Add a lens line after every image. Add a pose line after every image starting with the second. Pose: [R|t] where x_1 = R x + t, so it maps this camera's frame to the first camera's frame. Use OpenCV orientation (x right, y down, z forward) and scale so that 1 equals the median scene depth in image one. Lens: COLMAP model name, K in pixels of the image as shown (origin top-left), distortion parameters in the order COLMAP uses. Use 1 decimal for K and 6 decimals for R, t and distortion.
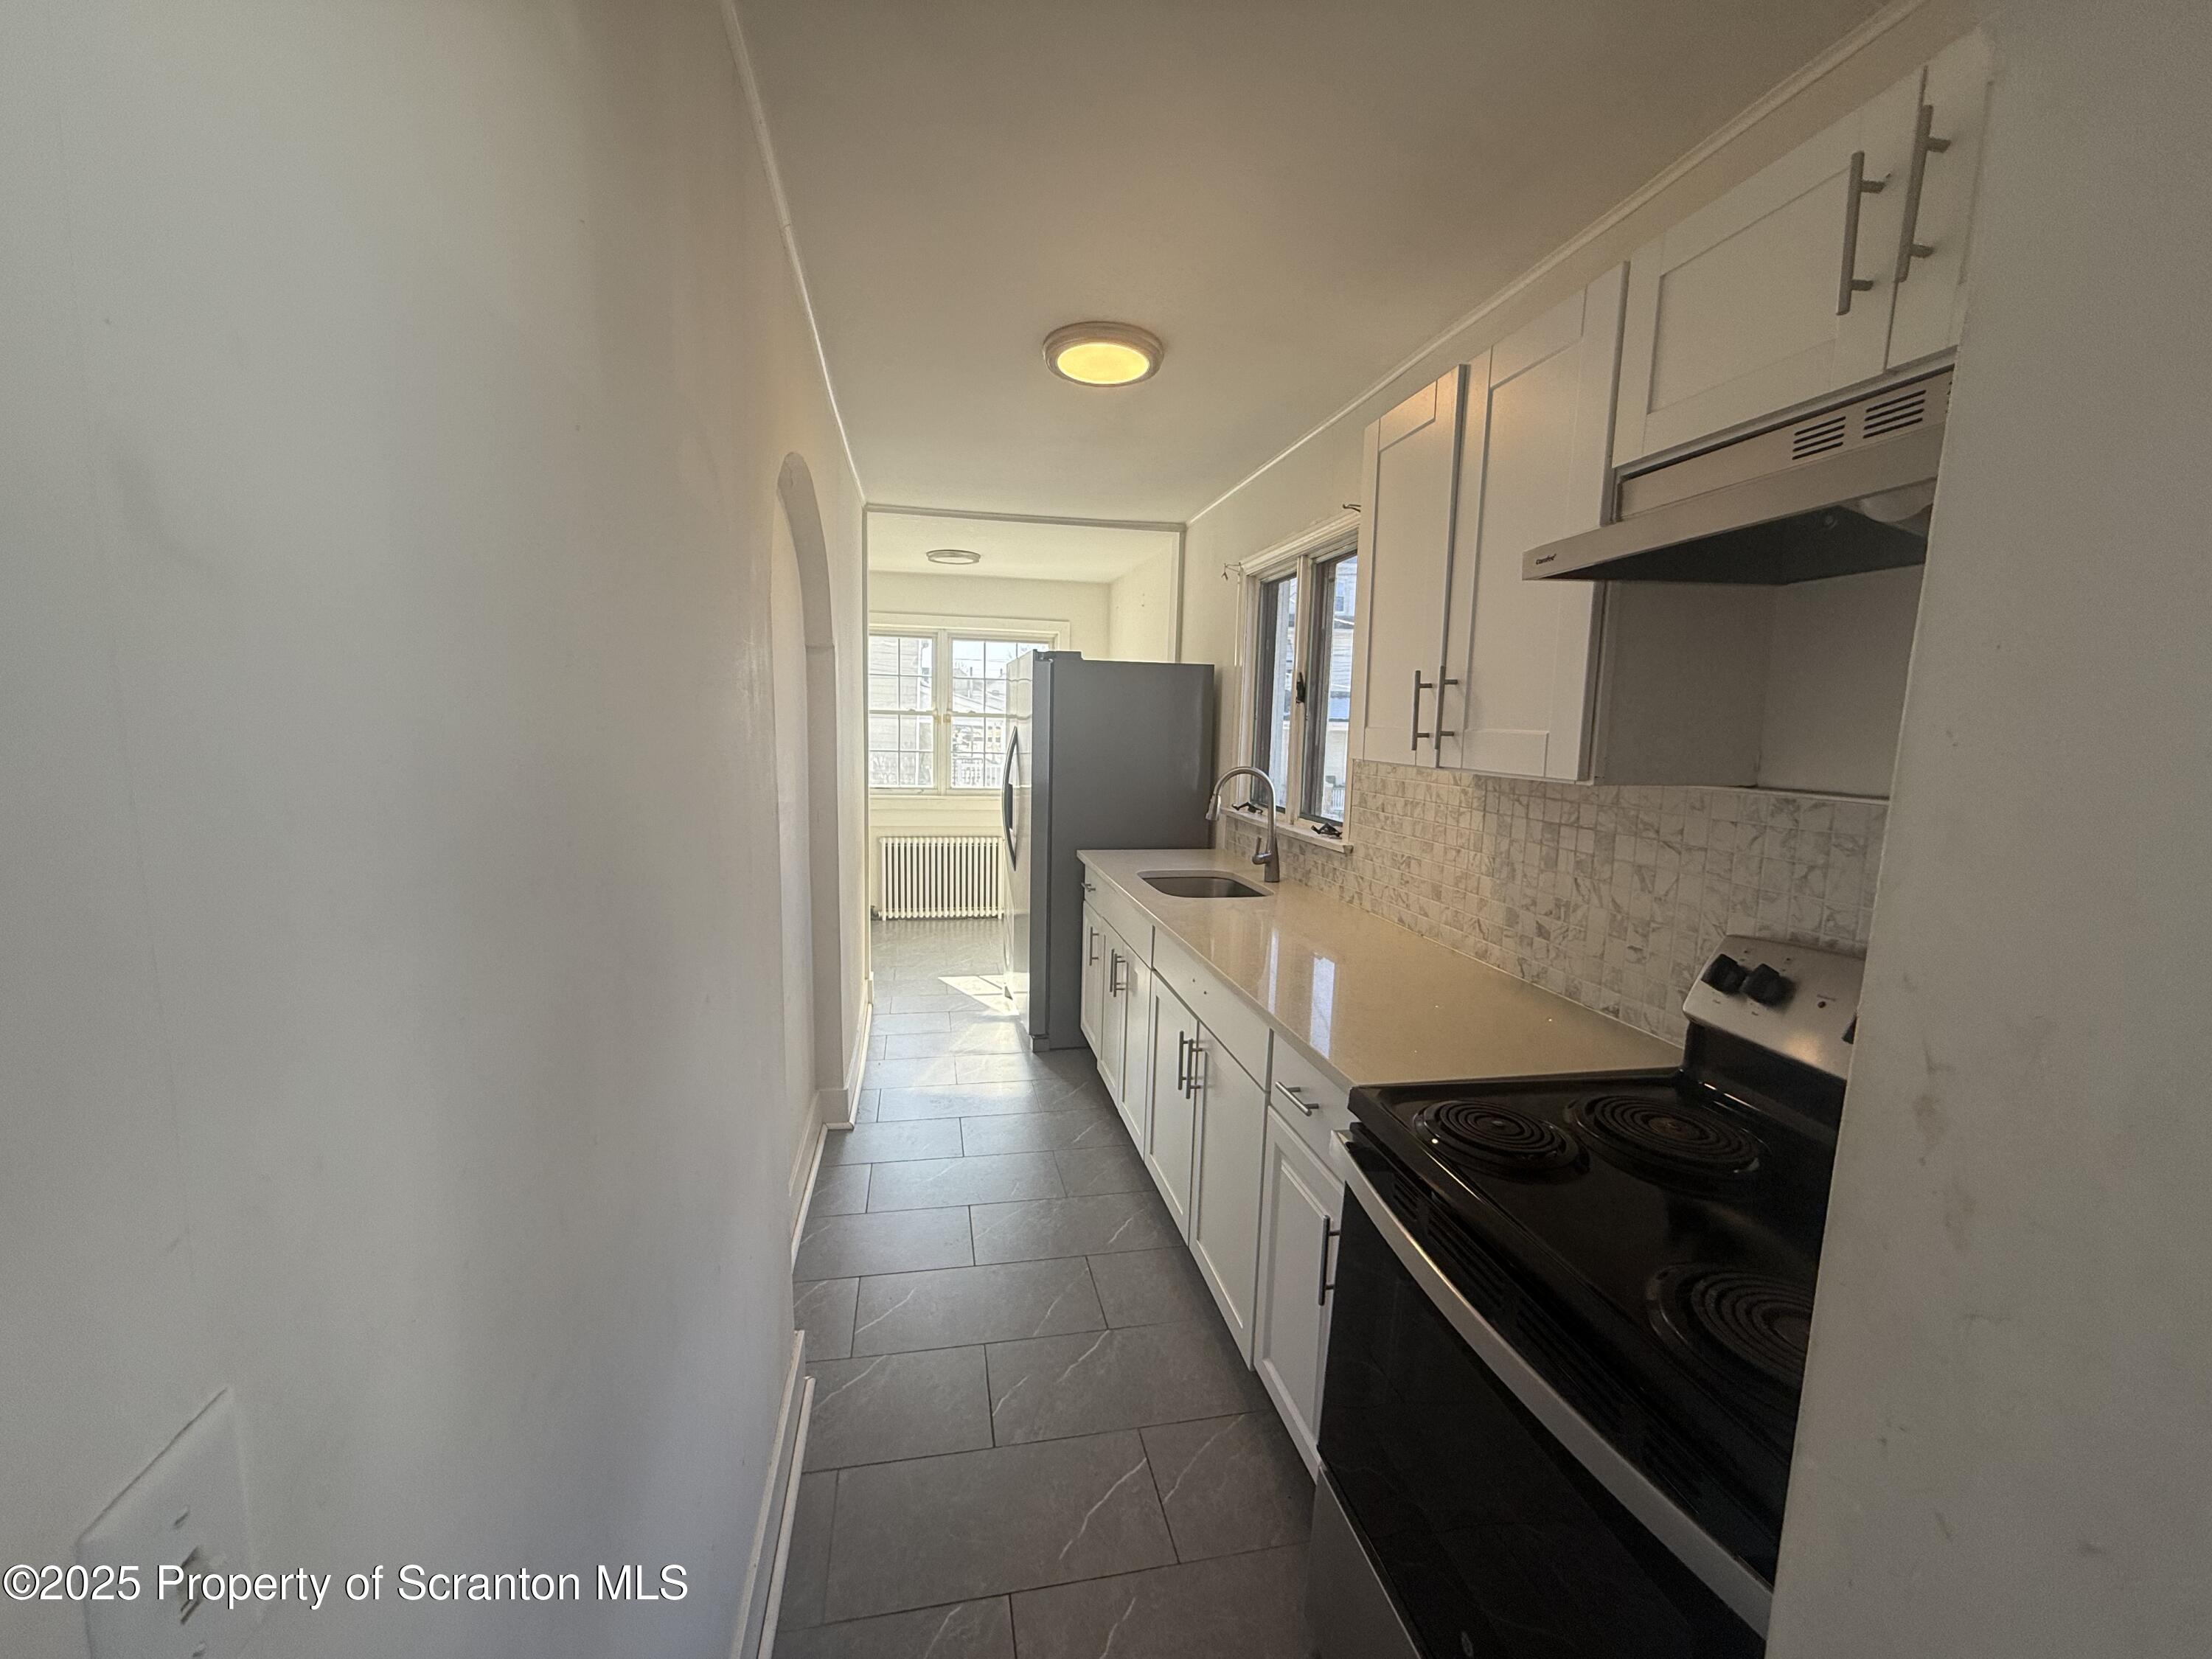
lens RADIAL K [[879.1, 0, 1099.0], [0, 879.1, 834.5], [0, 0, 1]] dist [0.001946, 0.000087]
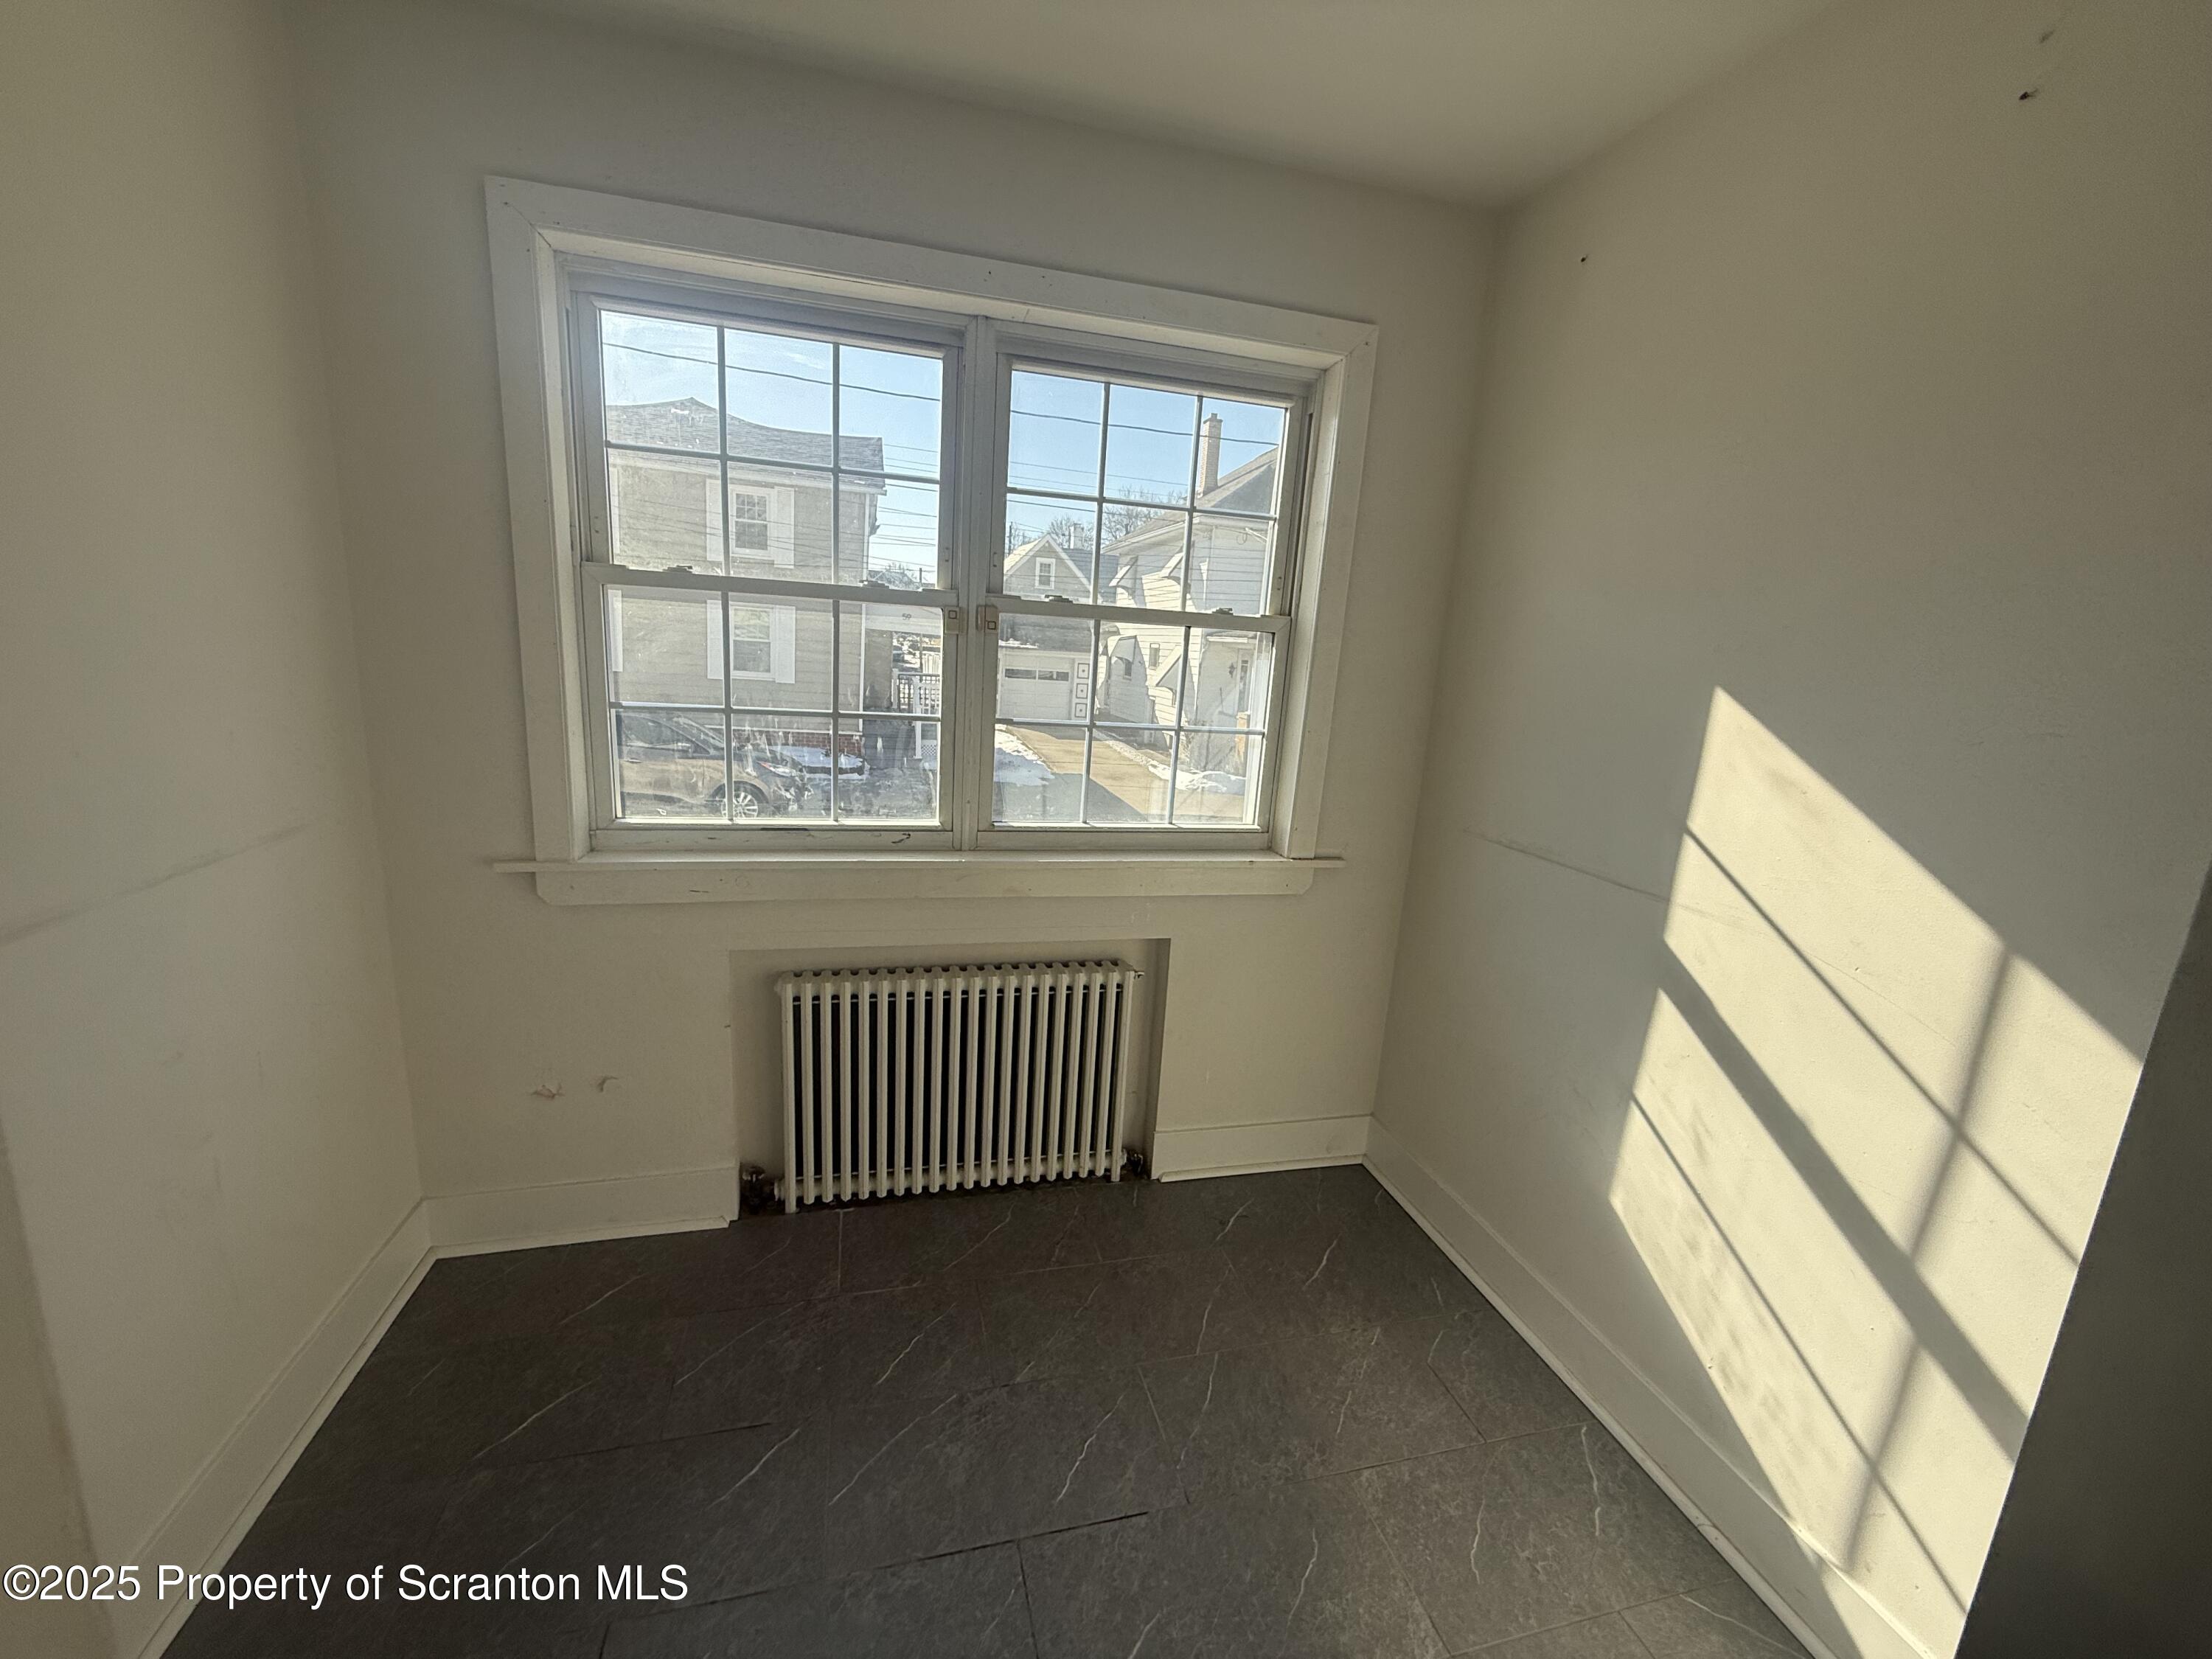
lens RADIAL K [[879.1, 0, 1110.5], [0, 879.1, 825.8], [0, 0, 1]] dist [0.001946, 0.000087]
pose [[0.996827, 0.019374, 0.077201, -0.150806], [-0.025948, 0.996035, 0.085090, -0.084295], [-0.075246, -0.086824, 0.993378, 0.666935]]
